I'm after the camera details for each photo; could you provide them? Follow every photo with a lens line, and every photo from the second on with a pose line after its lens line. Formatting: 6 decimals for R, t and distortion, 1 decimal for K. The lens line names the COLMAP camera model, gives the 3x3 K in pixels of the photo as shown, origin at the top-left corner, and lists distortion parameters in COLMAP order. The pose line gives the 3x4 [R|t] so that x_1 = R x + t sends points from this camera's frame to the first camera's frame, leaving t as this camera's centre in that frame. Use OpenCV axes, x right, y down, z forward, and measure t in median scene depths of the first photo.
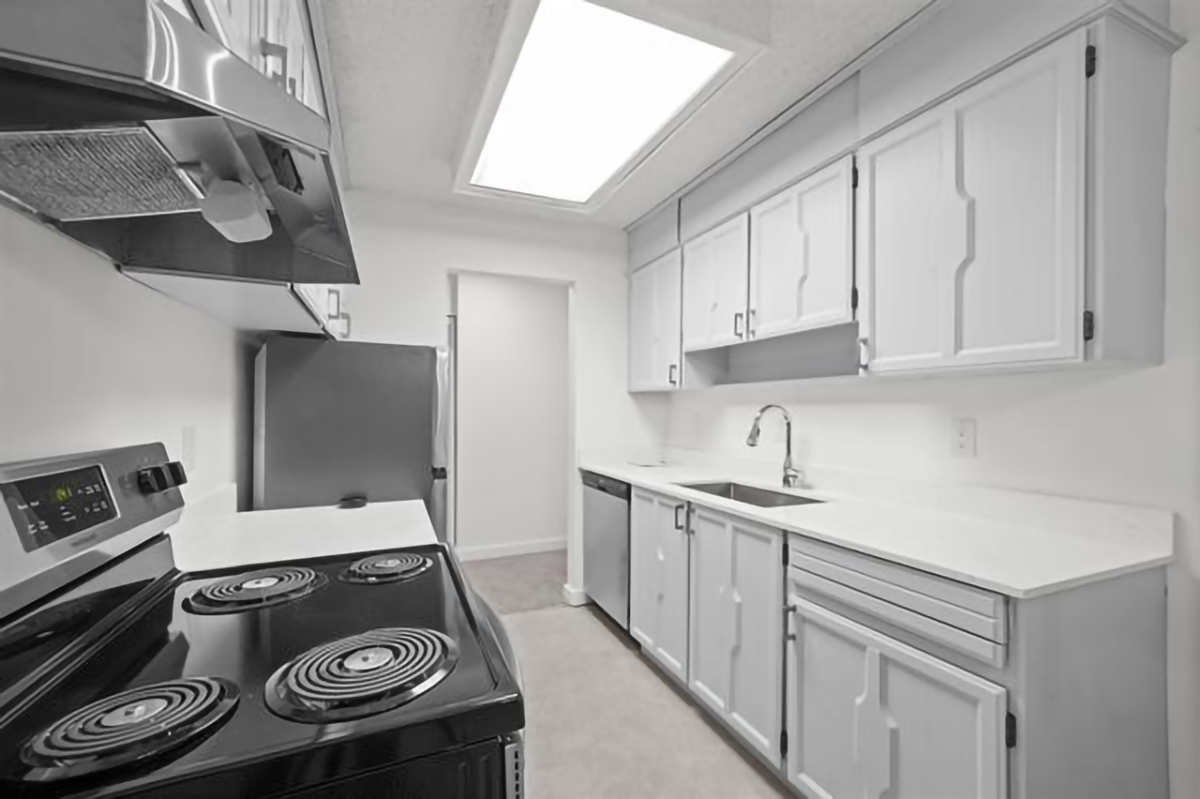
lens RADIAL K [[500.8, 0, 601.5], [0, 500.8, 414.6], [0, 0, 1]] dist [0.003735, 0.000043]
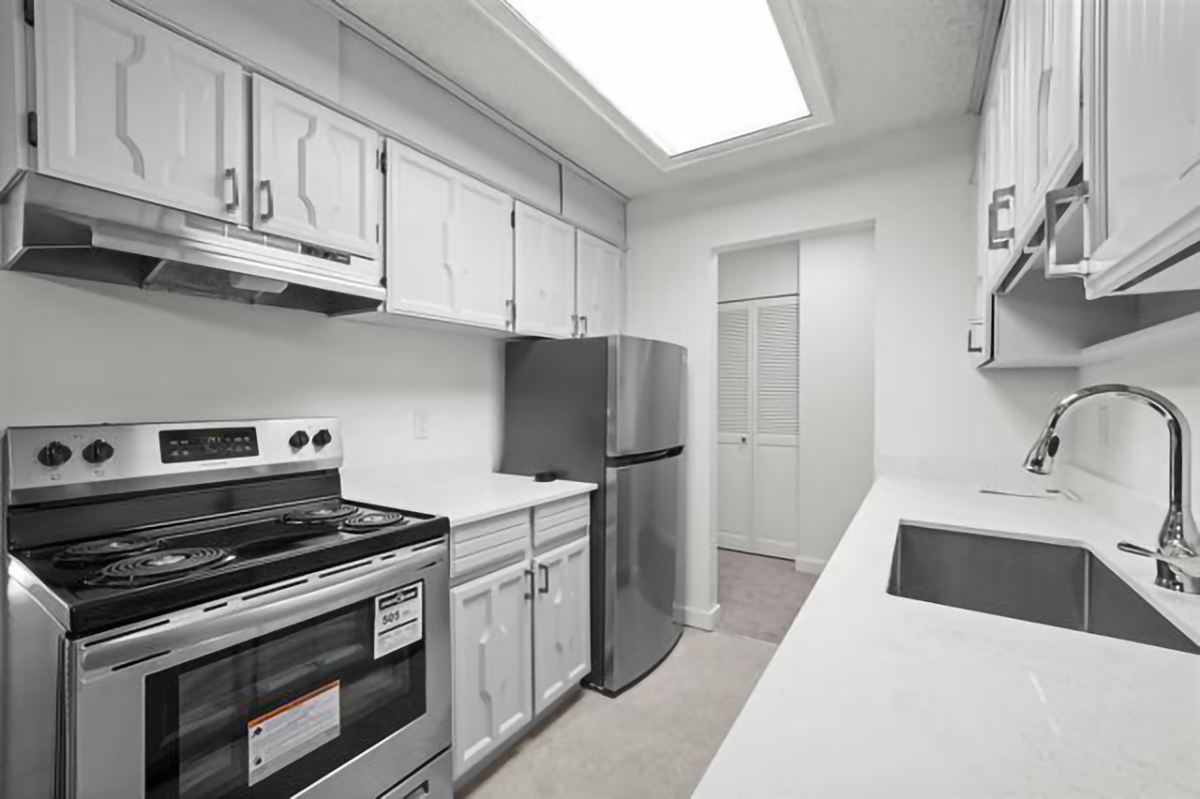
lens RADIAL K [[500.8, 0, 592.0], [0, 500.8, 401.6], [0, 0, 1]] dist [0.003735, 0.000043]
pose [[0.543280, 0.002936, -0.839546, 0.599740], [-0.008167, 0.999965, -0.001788, -0.000786], [0.839512, 0.007828, 0.543285, 0.498413]]
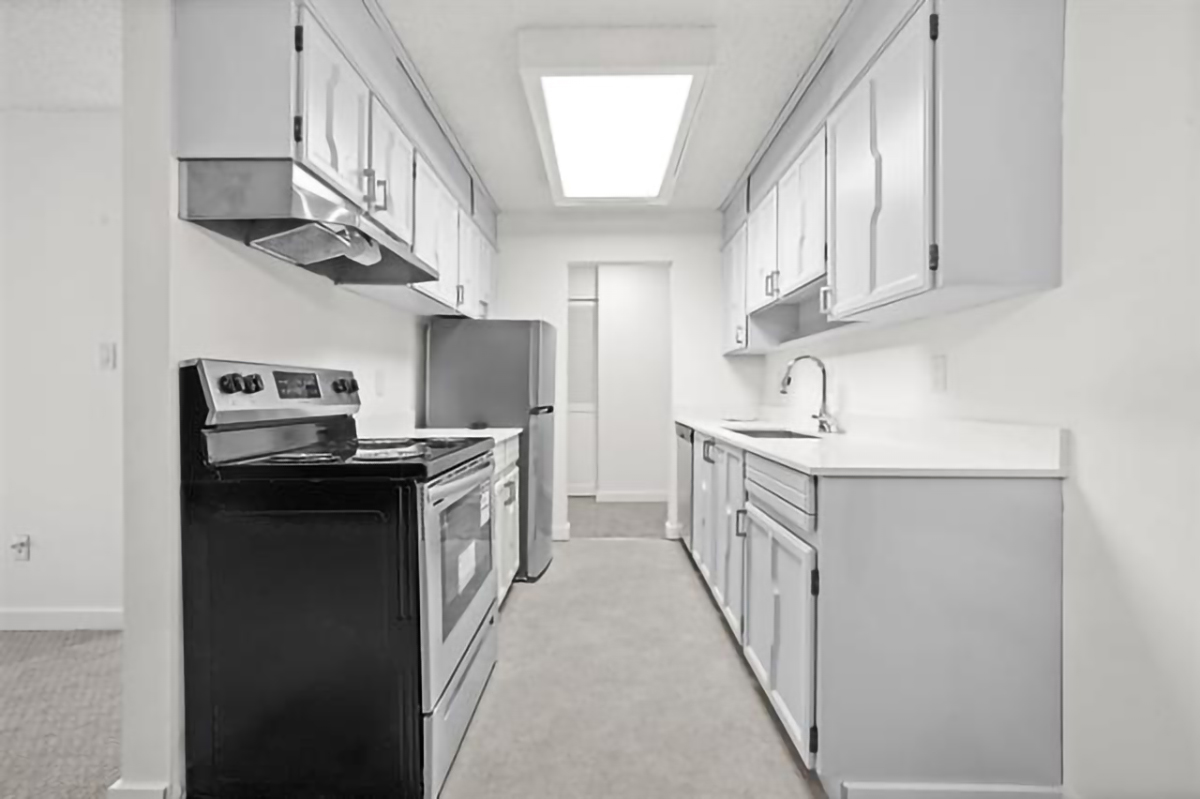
lens RADIAL K [[500.8, 0, 598.5], [0, 500.8, 395.0], [0, 0, 1]] dist [0.003735, 0.000043]
pose [[0.911226, 0.001608, -0.411904, 0.491148], [-0.003854, 0.999982, -0.004623, 0.094580], [0.411889, 0.005801, 0.911215, -0.232327]]
